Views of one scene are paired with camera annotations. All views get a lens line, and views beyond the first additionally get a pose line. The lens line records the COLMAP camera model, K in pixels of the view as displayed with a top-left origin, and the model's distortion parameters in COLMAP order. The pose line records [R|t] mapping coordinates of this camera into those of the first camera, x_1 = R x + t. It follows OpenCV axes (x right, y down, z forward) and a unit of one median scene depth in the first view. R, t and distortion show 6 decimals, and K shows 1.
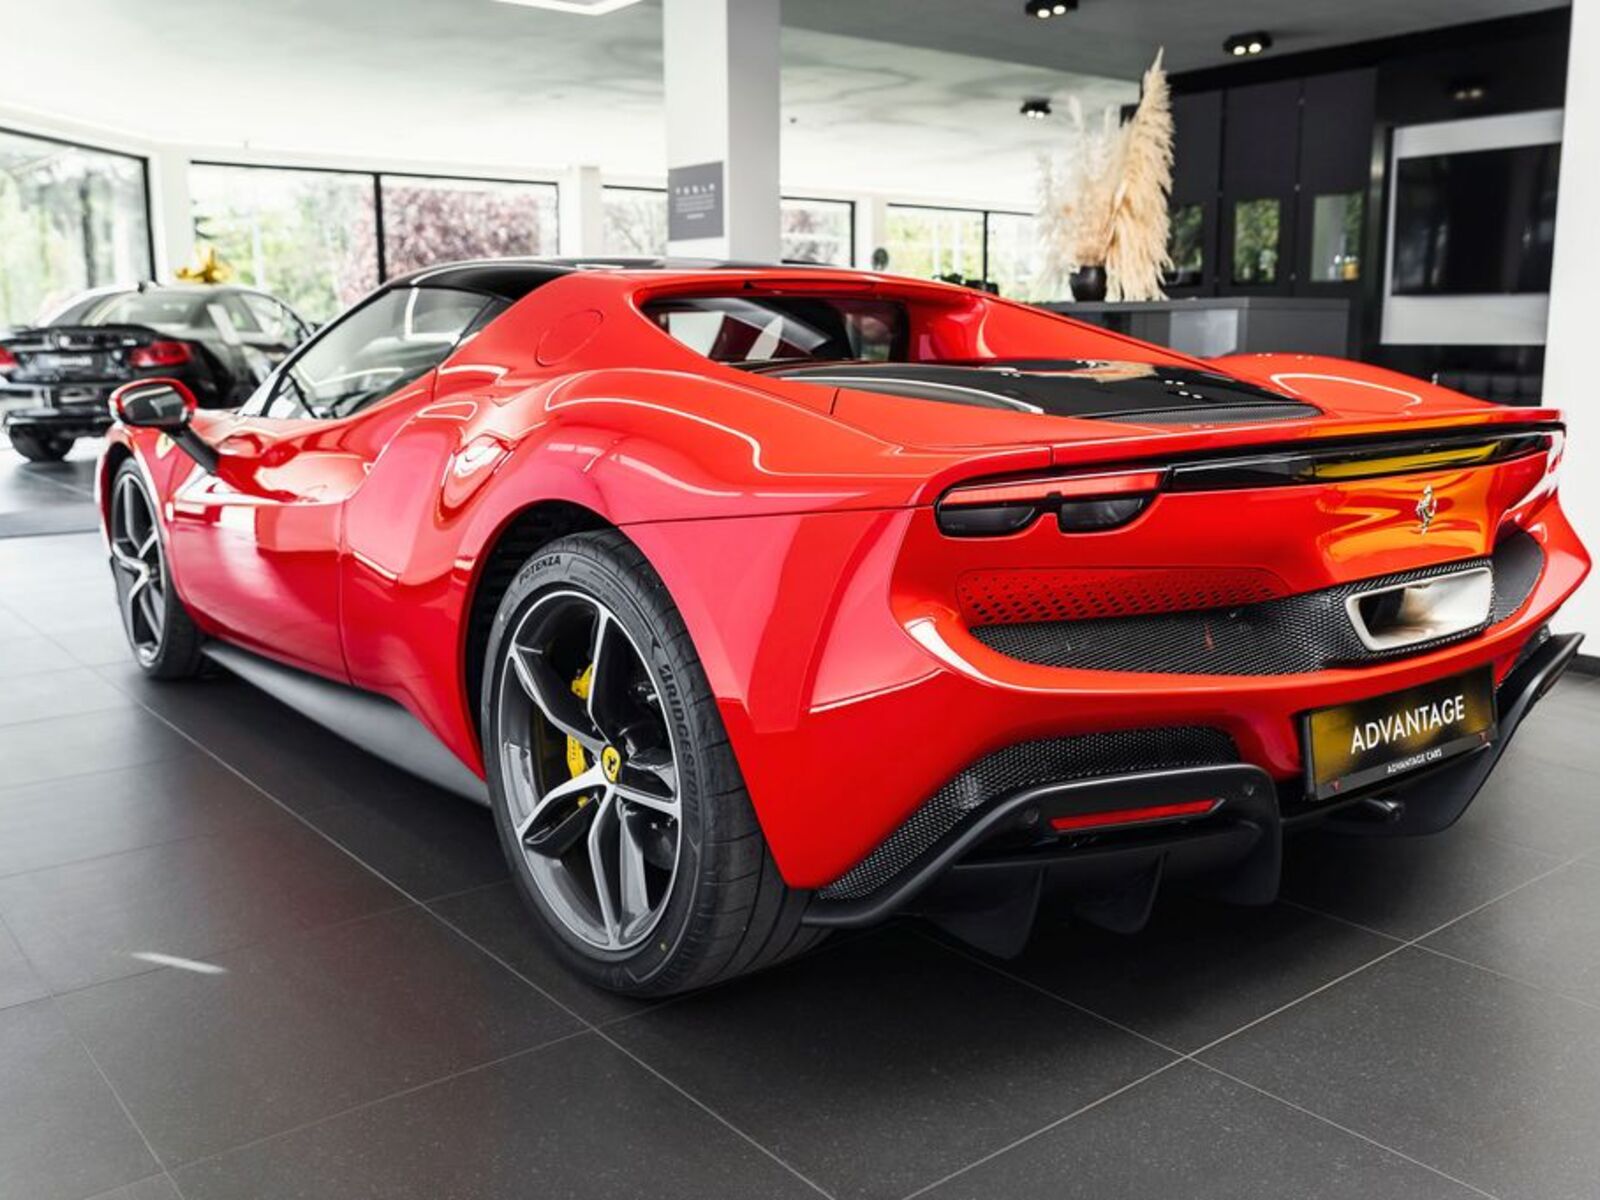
lens RADIAL K [[1436.3, 0, 801.1], [0, 1436.3, 599.7], [0, 0, 1]] dist [0.010634, 0.005363]
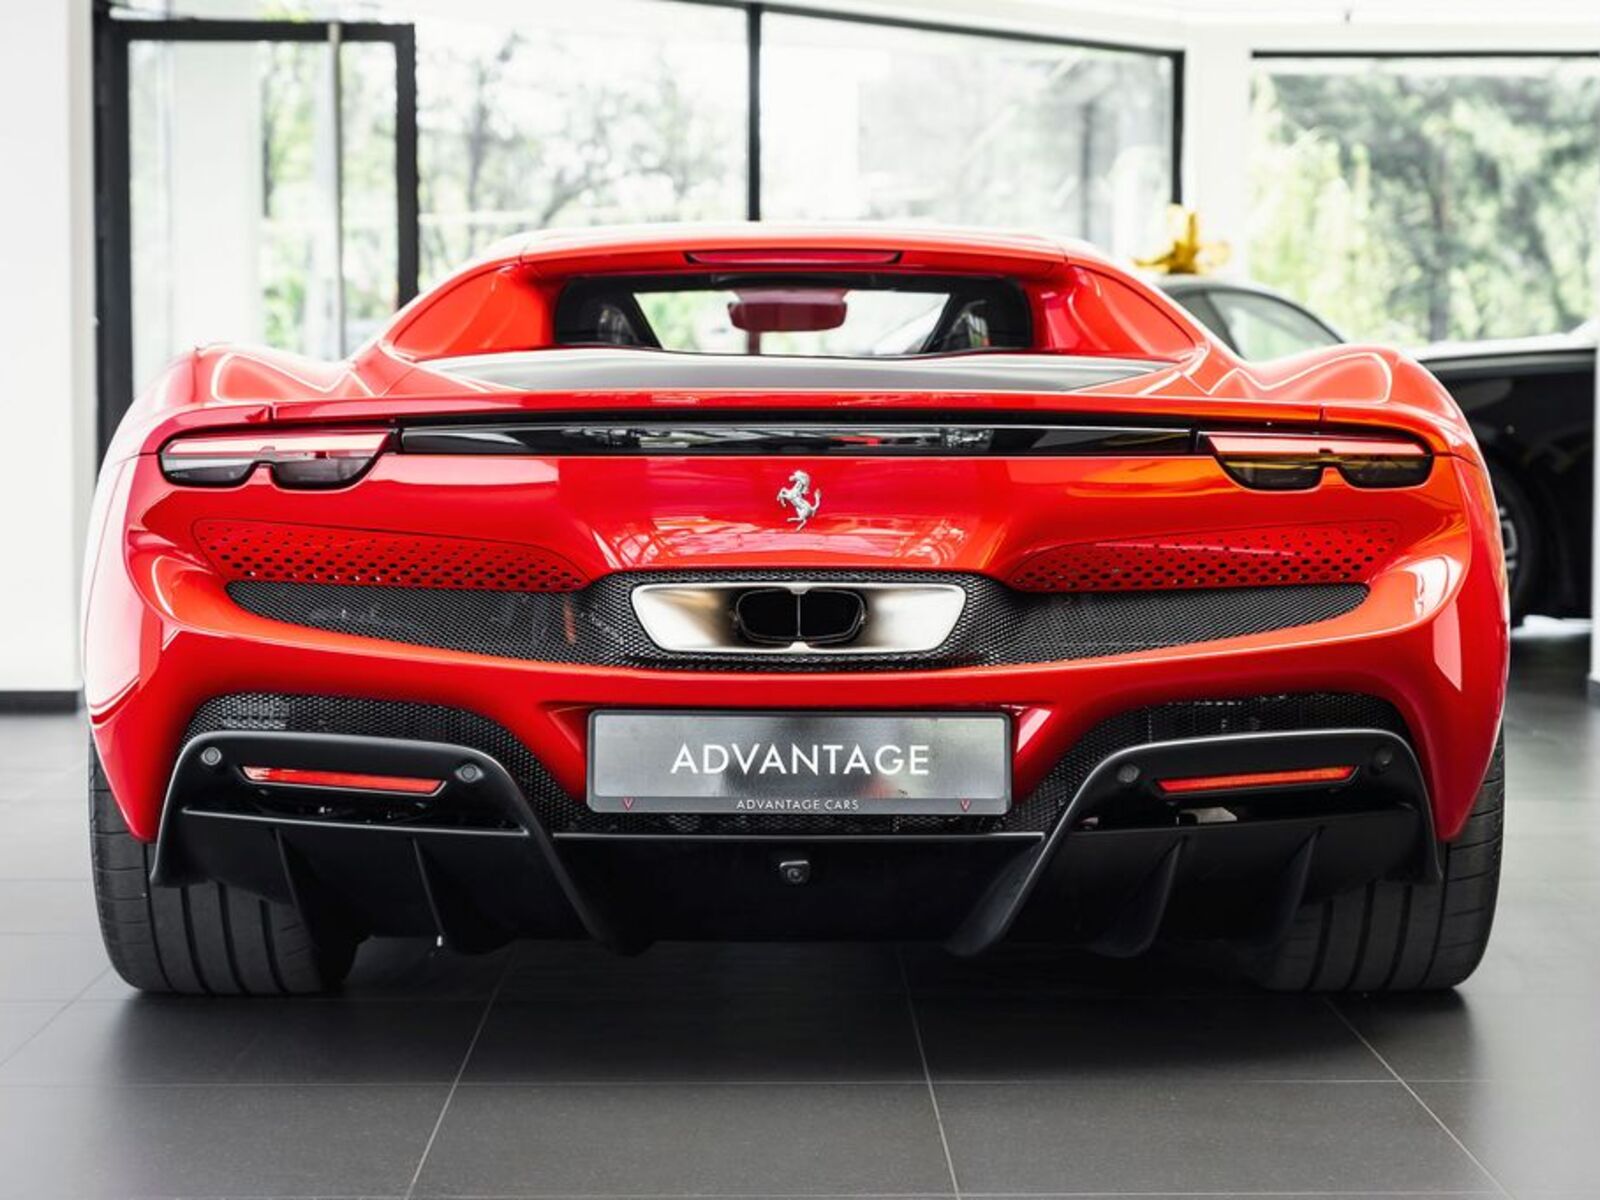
lens RADIAL K [[3275.9, 0, 799.6], [0, 3275.9, 599.6], [0, 0, 1]] dist [0.004236, 0.000000]
pose [[0.810337, 0.045761, -0.584174, 1.542645], [-0.114028, 0.990202, -0.080608, 0.148405], [0.574762, 0.131932, 0.807616, -0.555996]]
